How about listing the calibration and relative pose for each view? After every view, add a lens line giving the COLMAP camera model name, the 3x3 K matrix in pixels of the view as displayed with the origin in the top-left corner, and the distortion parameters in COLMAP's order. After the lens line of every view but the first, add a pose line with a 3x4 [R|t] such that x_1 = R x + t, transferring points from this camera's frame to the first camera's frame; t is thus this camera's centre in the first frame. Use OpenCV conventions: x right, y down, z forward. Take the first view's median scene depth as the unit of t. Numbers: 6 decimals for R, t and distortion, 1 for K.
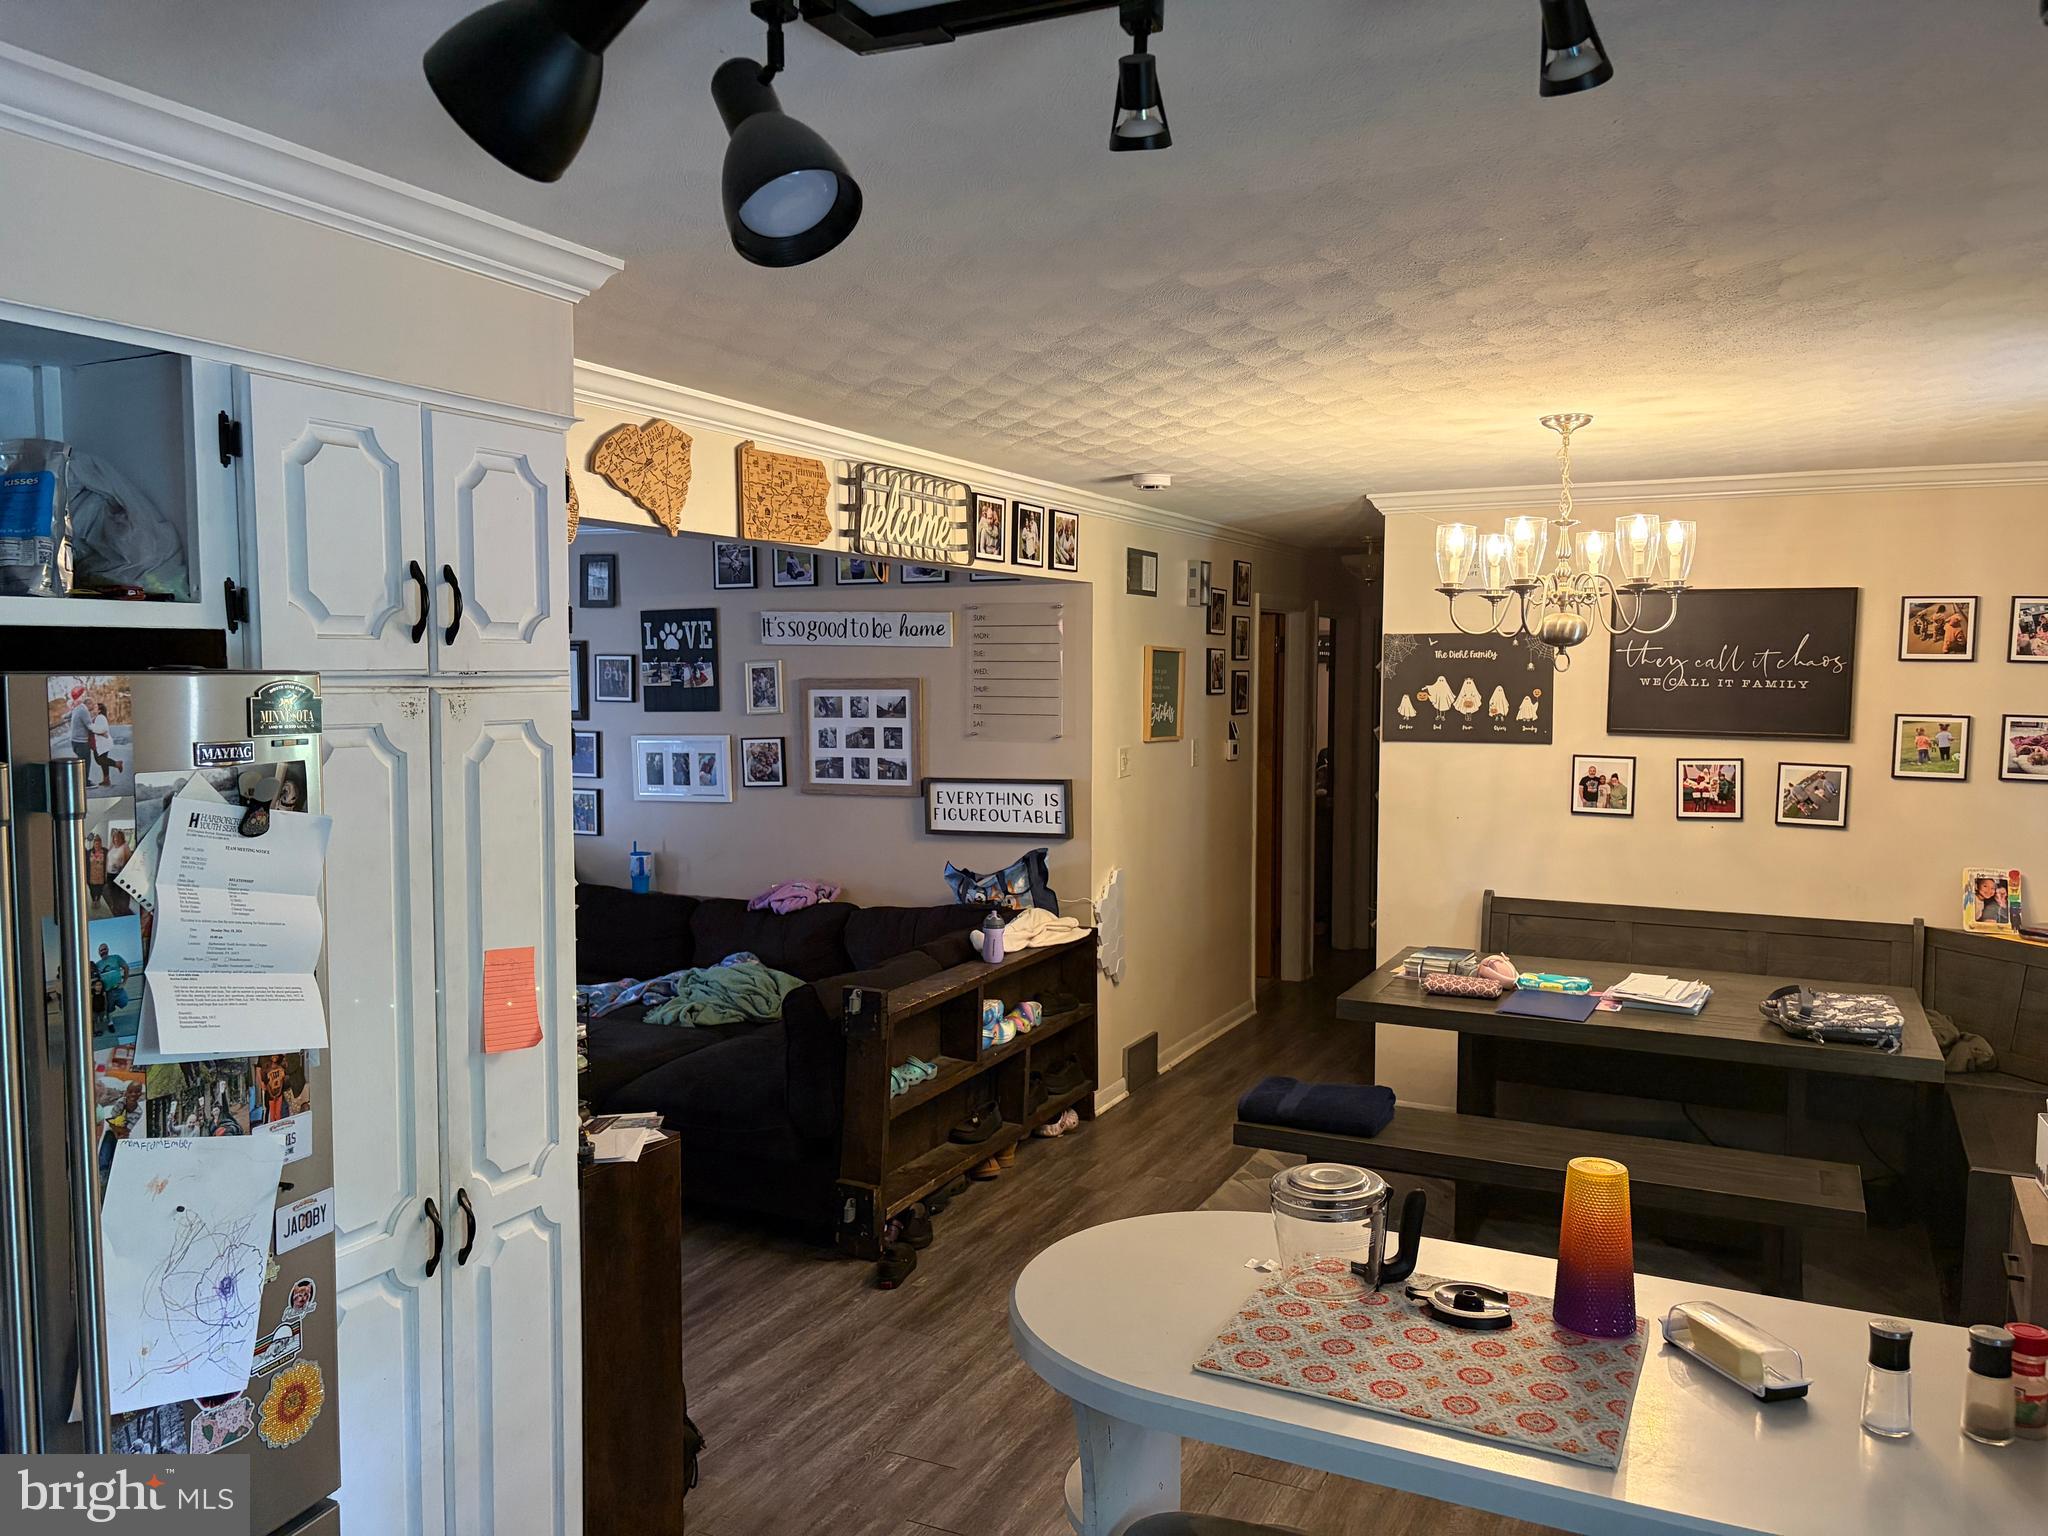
lens RADIAL K [[1565.3, 0, 1023.2], [0, 1565.3, 783.1], [0, 0, 1]] dist [0.038294, -0.031789]
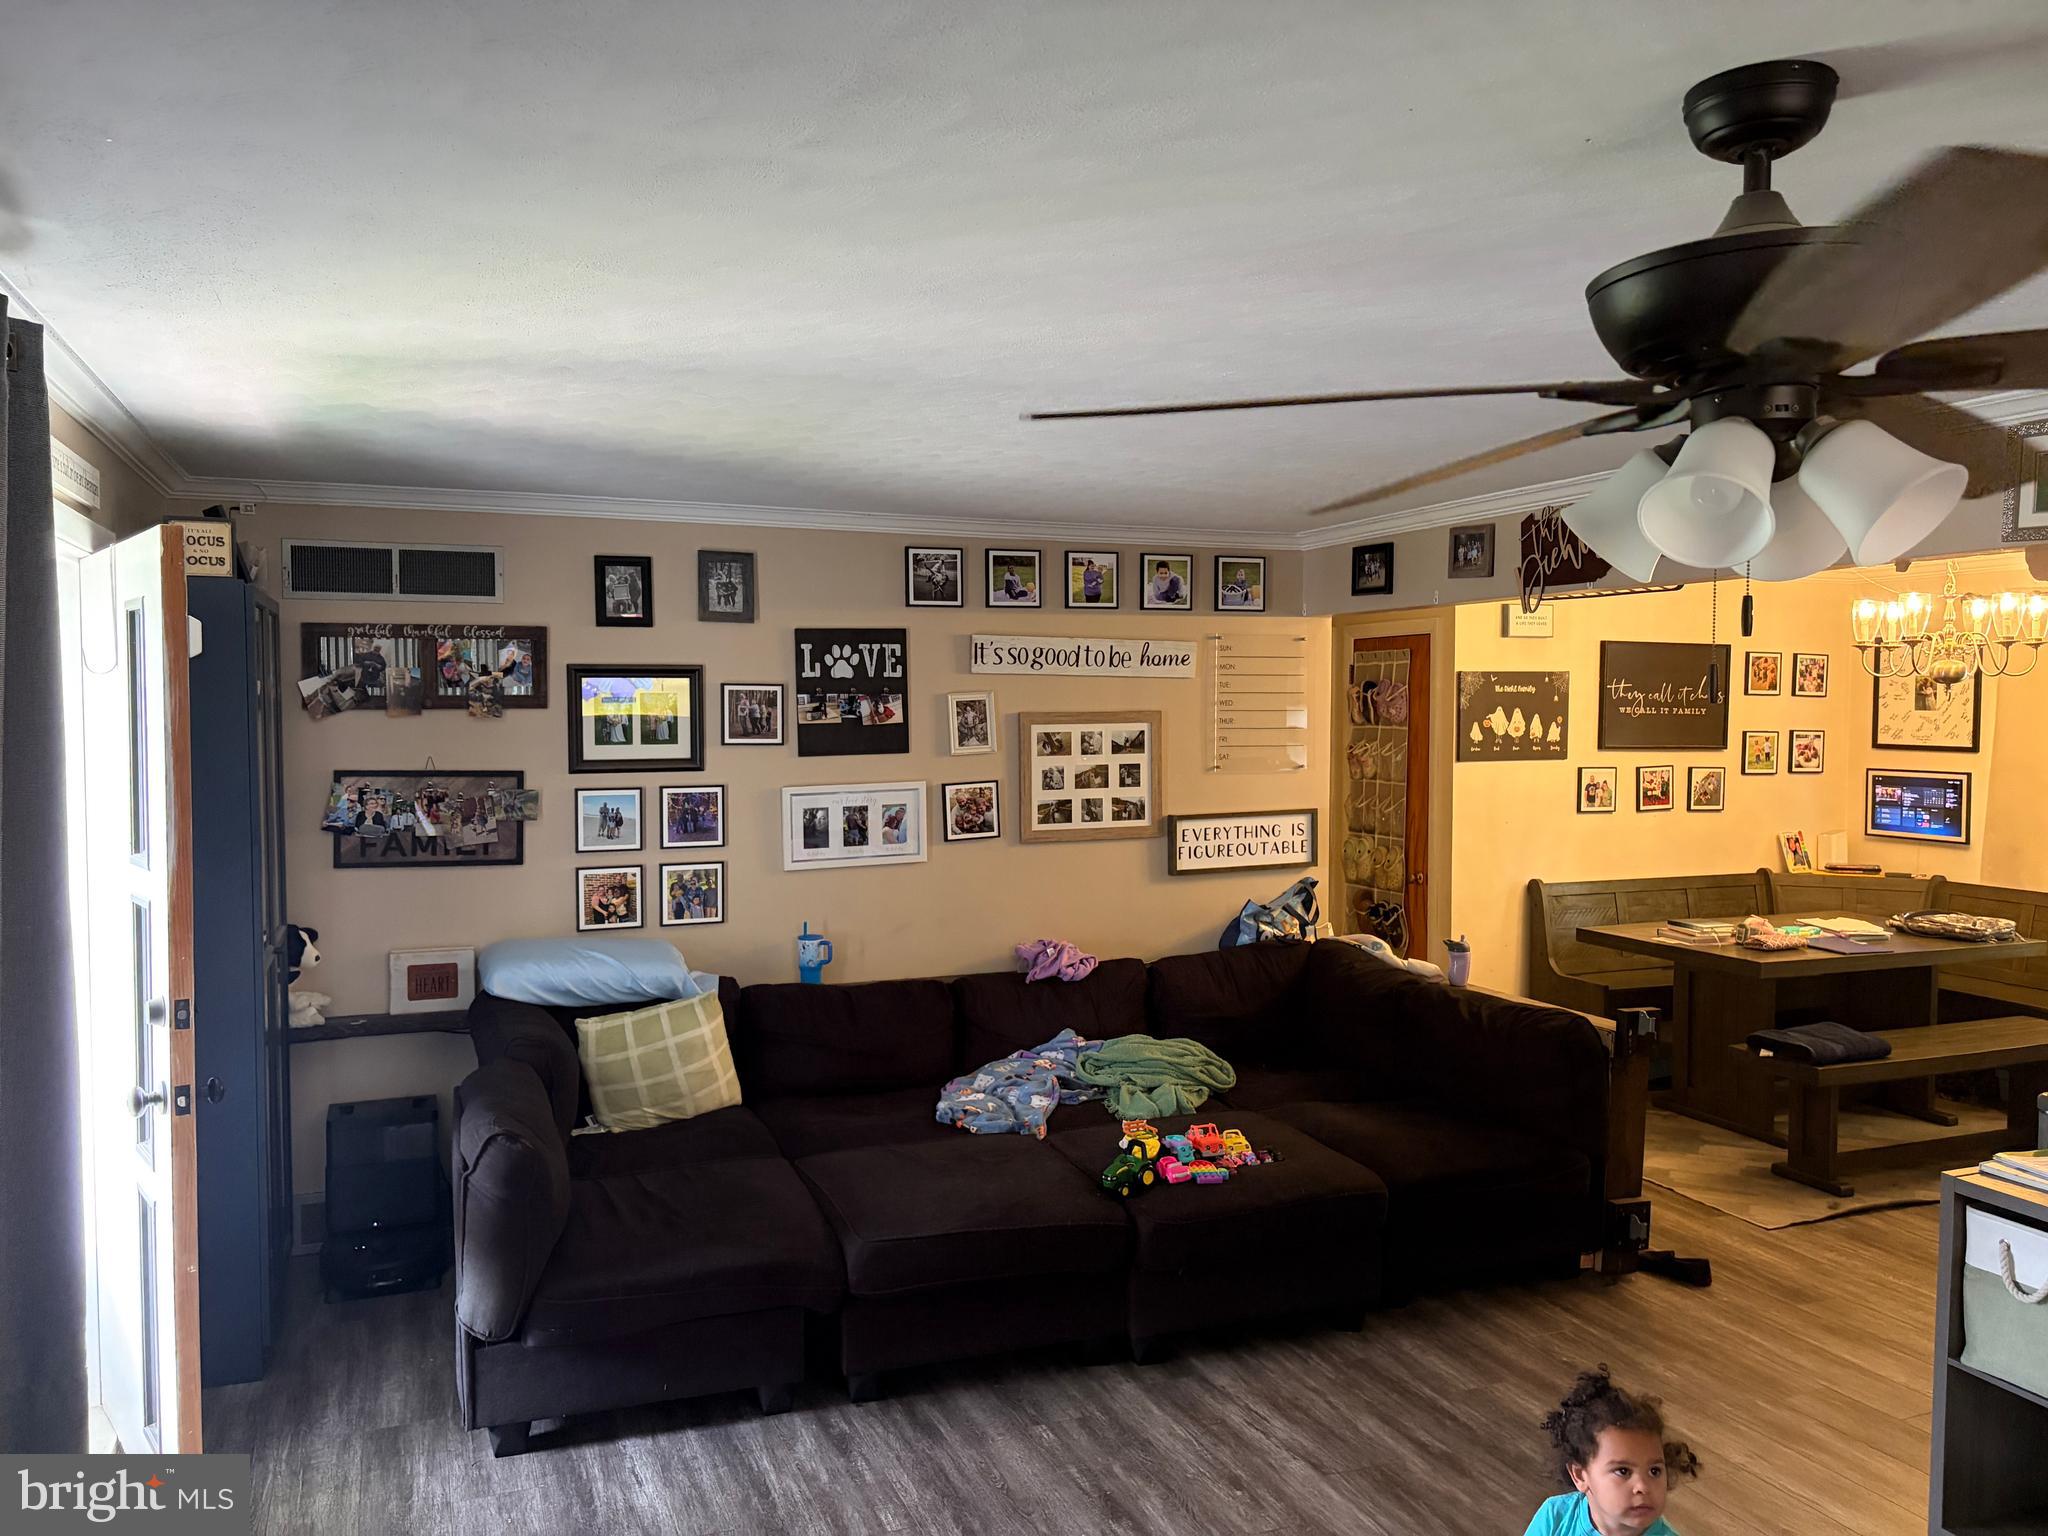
lens RADIAL K [[1565.3, 0, 1025.3], [0, 1565.3, 760.0], [0, 0, 1]] dist [0.038294, -0.031789]
pose [[0.669504, -0.028907, 0.742246, -0.811633], [0.056004, 0.998363, -0.011635, -0.030590], [-0.740694, 0.049358, 0.670027, 0.423605]]
